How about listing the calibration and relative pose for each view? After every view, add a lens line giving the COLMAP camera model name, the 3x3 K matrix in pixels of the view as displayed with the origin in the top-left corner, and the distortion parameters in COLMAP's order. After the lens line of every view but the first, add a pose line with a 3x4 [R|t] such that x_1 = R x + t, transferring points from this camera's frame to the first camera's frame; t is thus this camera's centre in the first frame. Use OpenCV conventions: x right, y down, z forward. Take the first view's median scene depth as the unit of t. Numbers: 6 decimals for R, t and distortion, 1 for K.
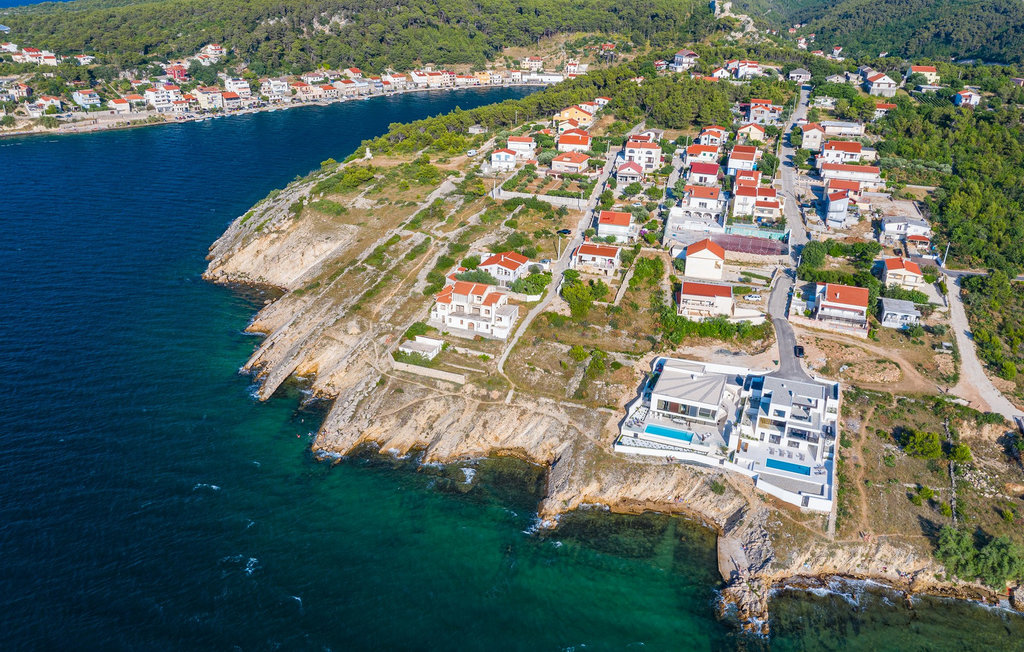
lens RADIAL K [[814.4, 0, 512.0], [0, 814.4, 326.0], [0, 0, 1]] dist [0.002317, 0.003912]
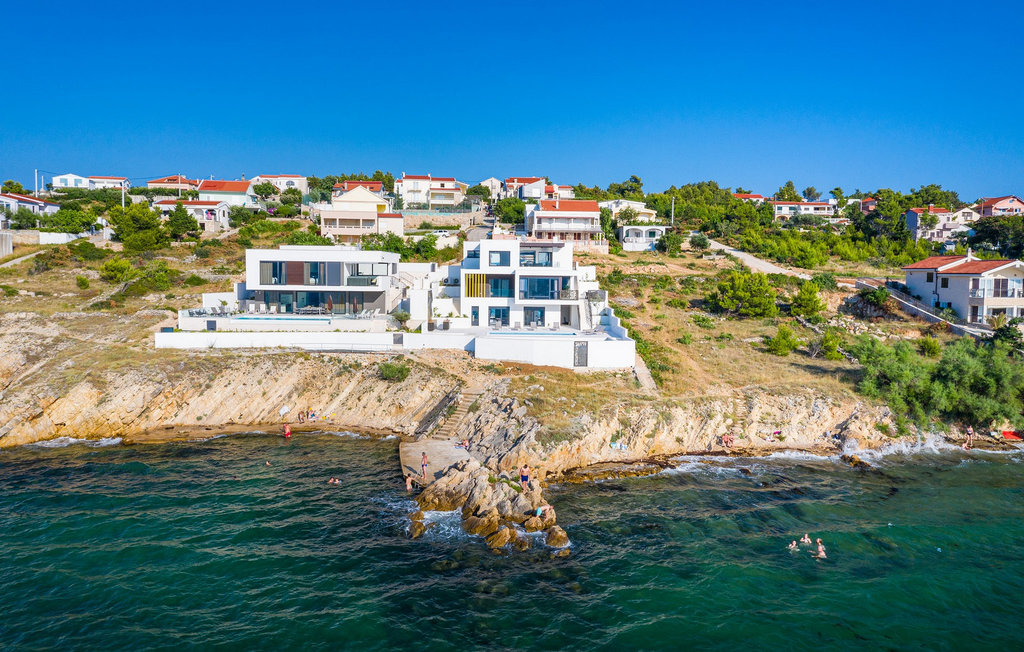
lens RADIAL K [[814.4, 0, 512.0], [0, 814.4, 326.0], [0, 0, 1]] dist [0.002317, 0.003912]
pose [[0.931622, -0.040113, 0.361208, 0.089399], [0.153435, 0.944382, -0.290863, 0.181657], [-0.329451, 0.326396, 0.885962, 0.336336]]
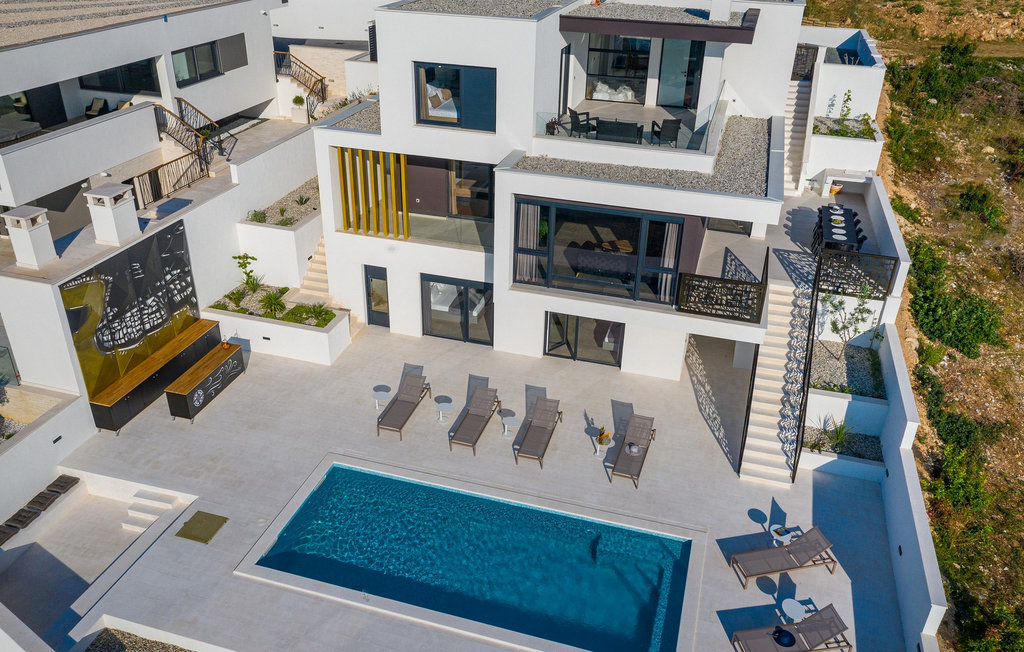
lens RADIAL K [[814.4, 0, 512.0], [0, 814.4, 326.0], [0, 0, 1]] dist [0.002317, 0.003912]
pose [[0.997410, -0.040788, 0.059237, 0.199259], [0.034773, 0.994454, 0.099257, 0.078847], [-0.062957, -0.096940, 0.993297, 0.530190]]
